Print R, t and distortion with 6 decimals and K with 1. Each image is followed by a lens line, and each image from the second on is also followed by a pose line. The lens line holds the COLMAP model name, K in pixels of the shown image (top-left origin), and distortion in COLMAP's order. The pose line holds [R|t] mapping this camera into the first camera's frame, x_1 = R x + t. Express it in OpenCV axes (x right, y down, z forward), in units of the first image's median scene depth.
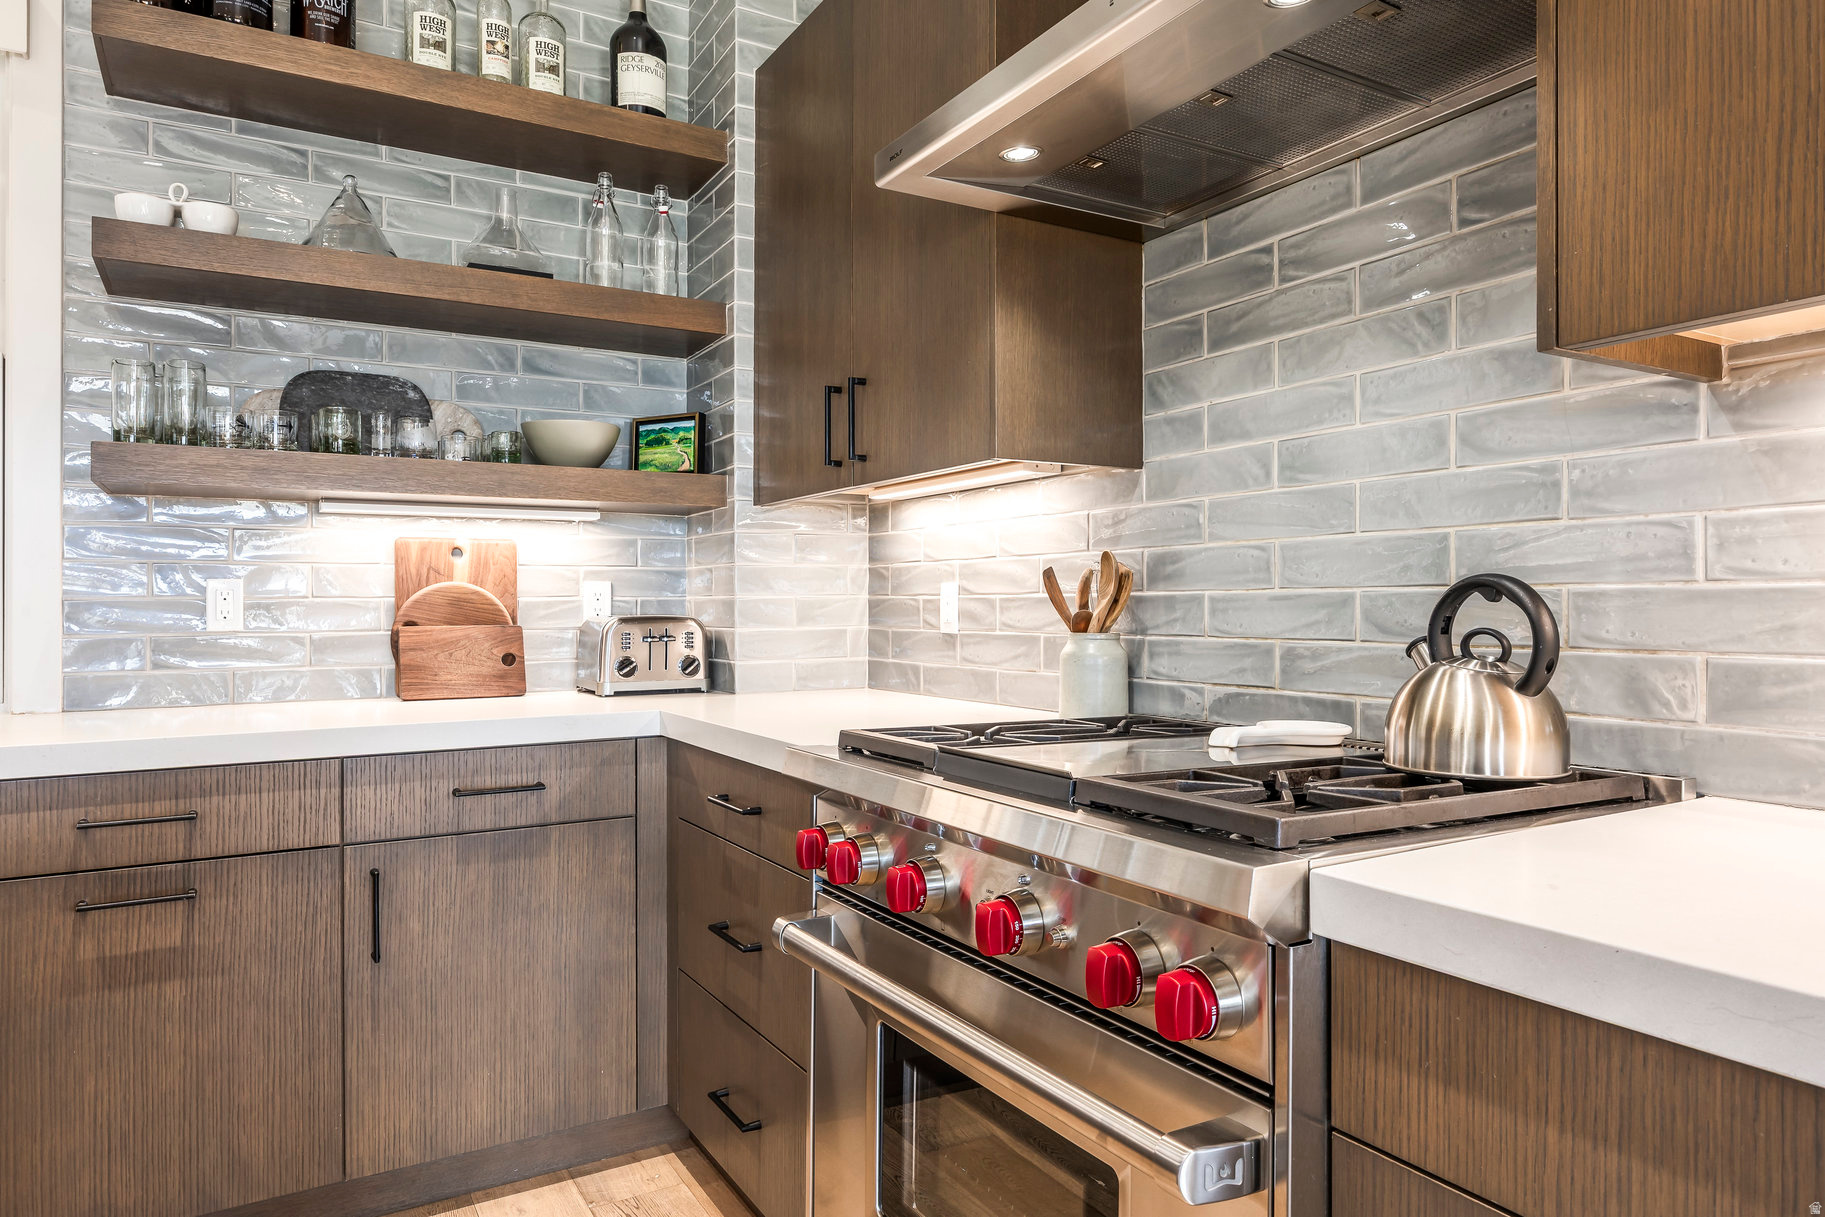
lens RADIAL K [[1131.1, 0, 901.3], [0, 1131.1, 613.5], [0, 0, 1]] dist [0.000394, -0.004724]
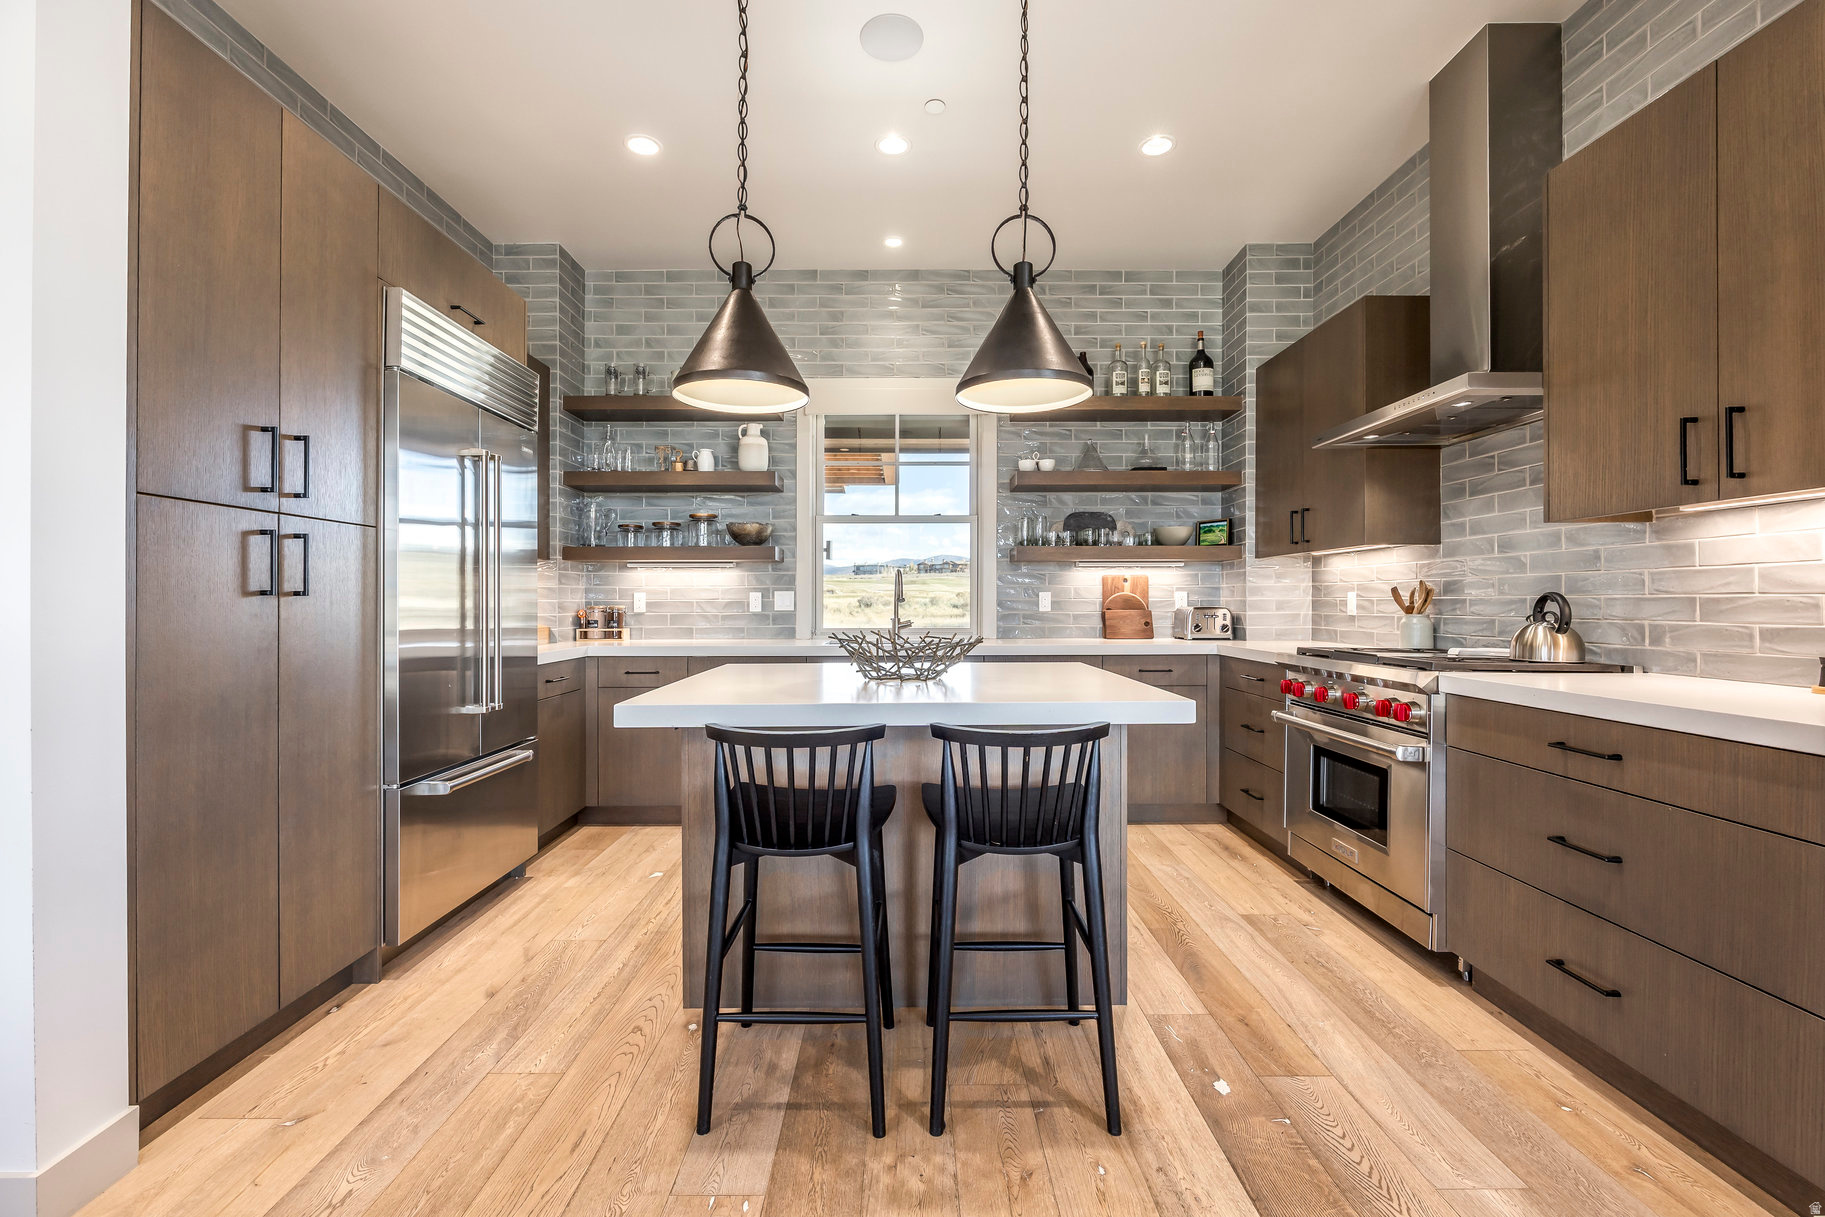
lens RADIAL K [[749.5, 0, 917.4], [0, 749.5, 599.2], [0, 0, 1]] dist [-0.005893, 0.000134]
pose [[0.865743, 0.000036, -0.500488, 0.043936], [-0.005212, 0.999946, -0.008945, 0.004769], [0.500461, 0.010353, 0.865697, -0.797092]]
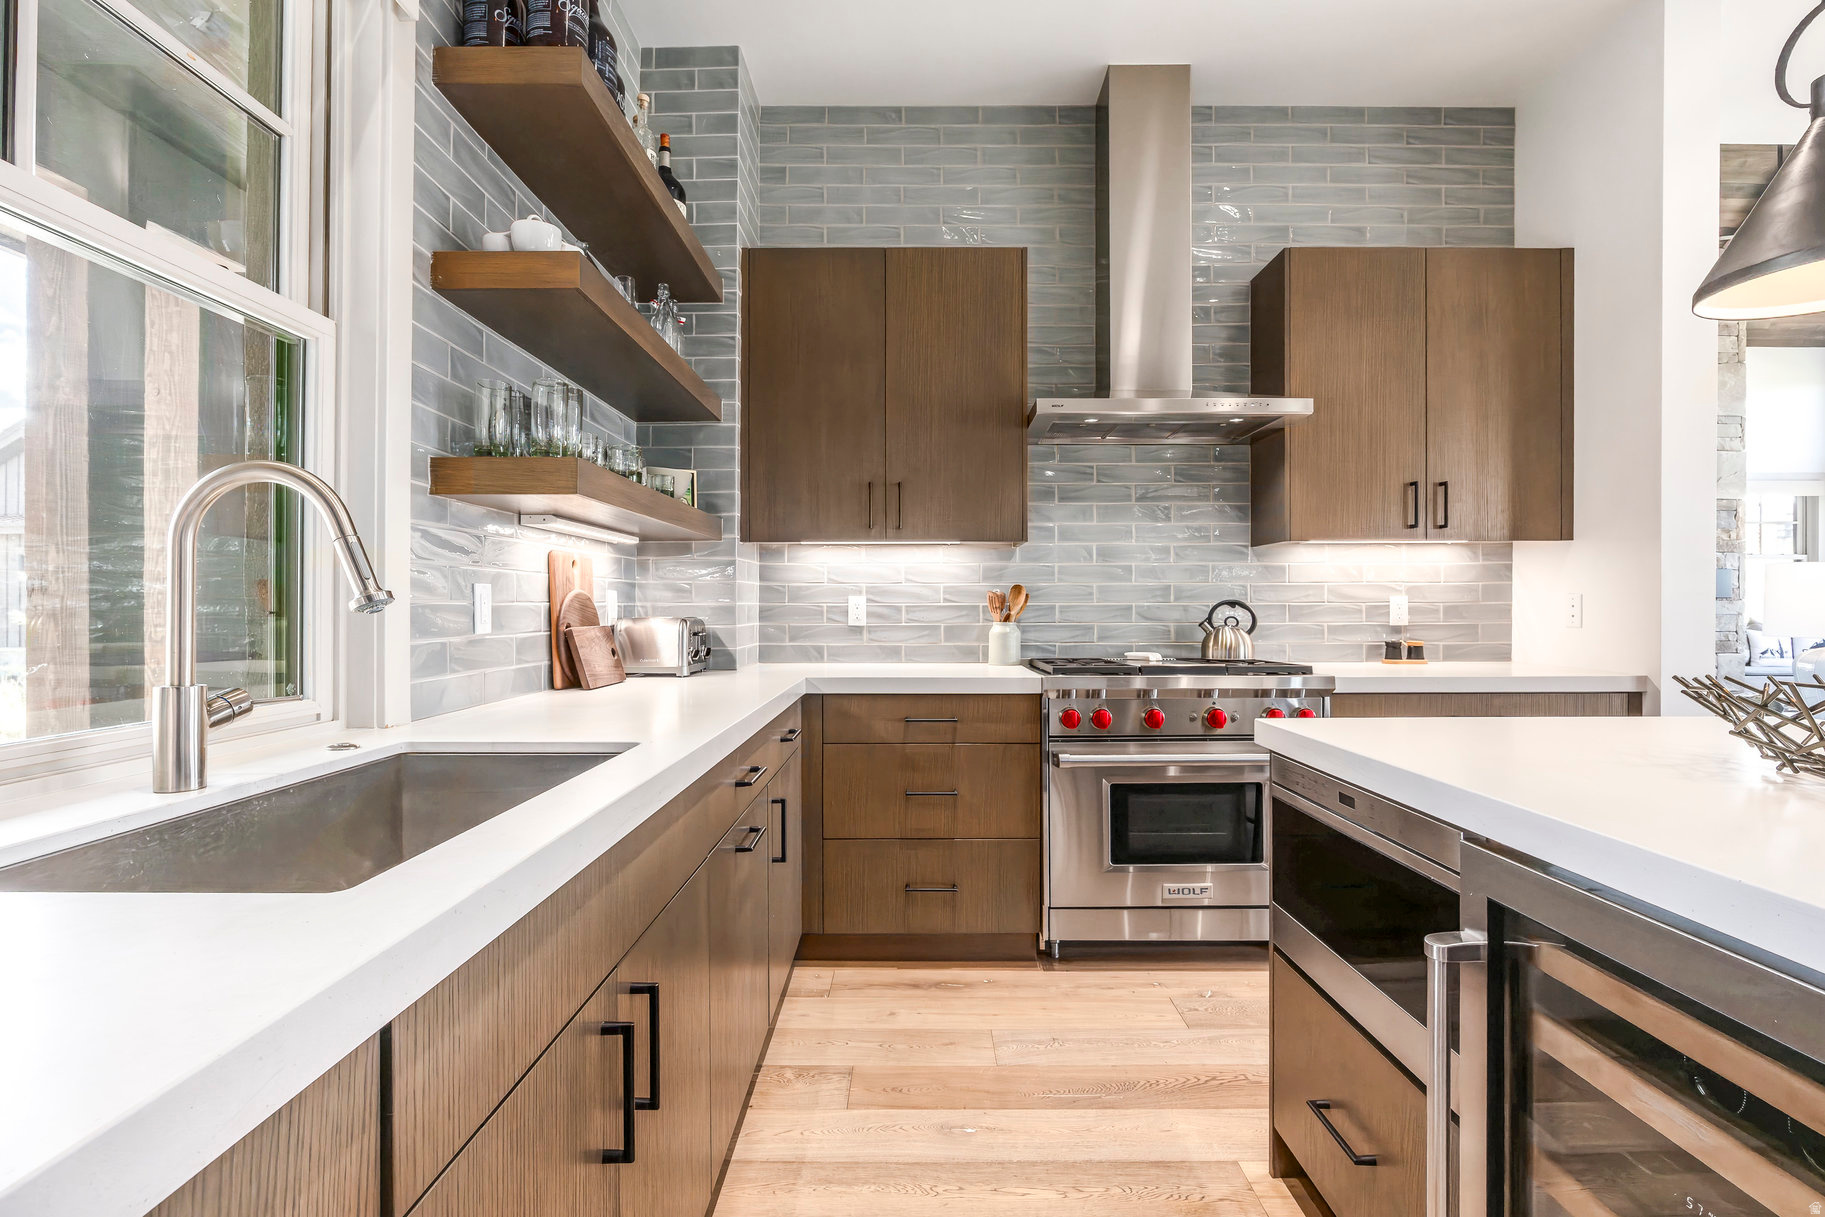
lens RADIAL K [[851.6, 0, 900.2], [0, 851.6, 609.9], [0, 0, 1]] dist [-0.015298, -0.000099]
pose [[0.524117, -0.001676, 0.851645, -1.182067], [0.006513, 0.999977, -0.002041, -0.003612], [-0.851622, 0.006617, 0.524115, 0.294386]]
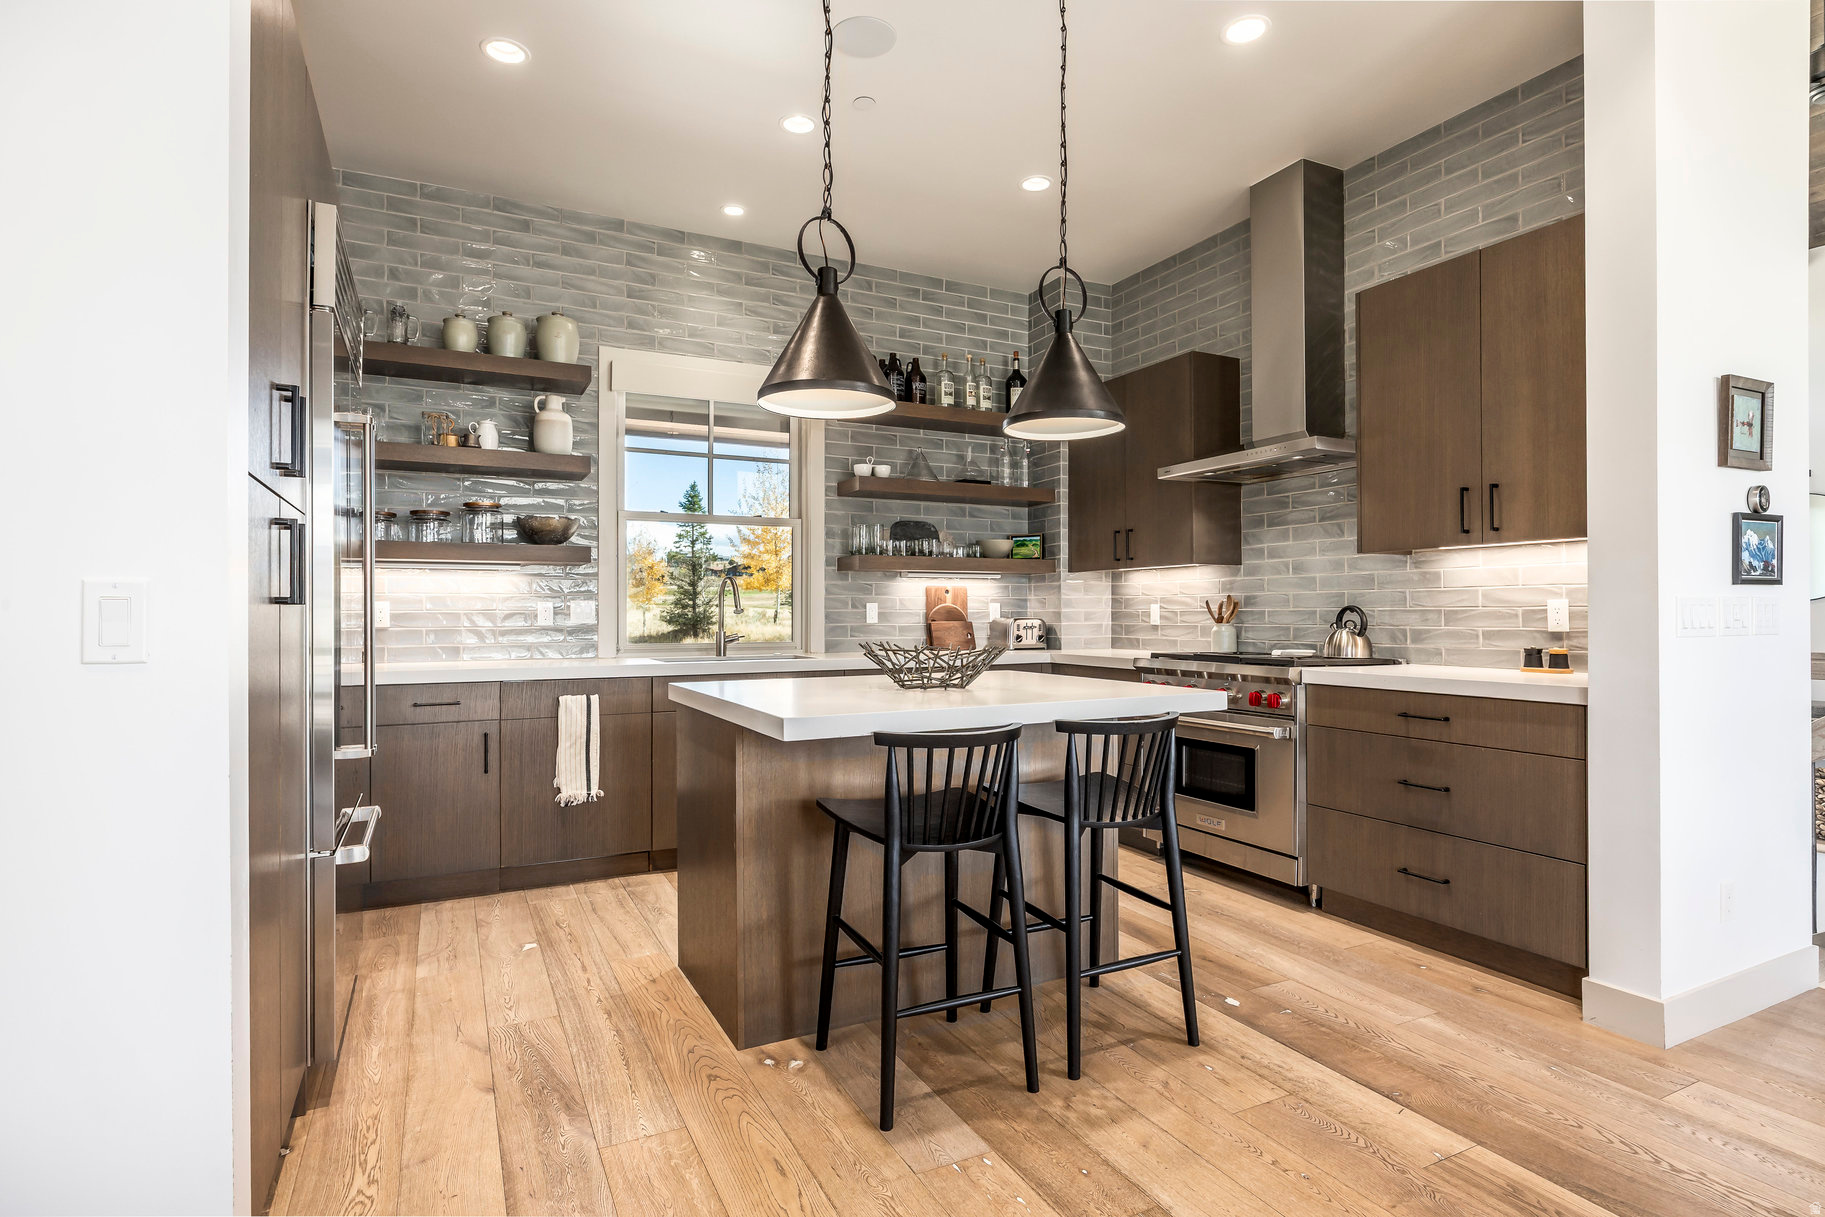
lens RADIAL K [[895.0, 0, 903.9], [0, 895.0, 605.2], [0, 0, 1]] dist [-0.005627, 0.000360]
pose [[0.997061, 0.000326, -0.076617, -0.410427], [-0.001595, 0.999863, -0.016501, 0.008879], [0.076601, 0.016575, 0.996924, -1.160460]]
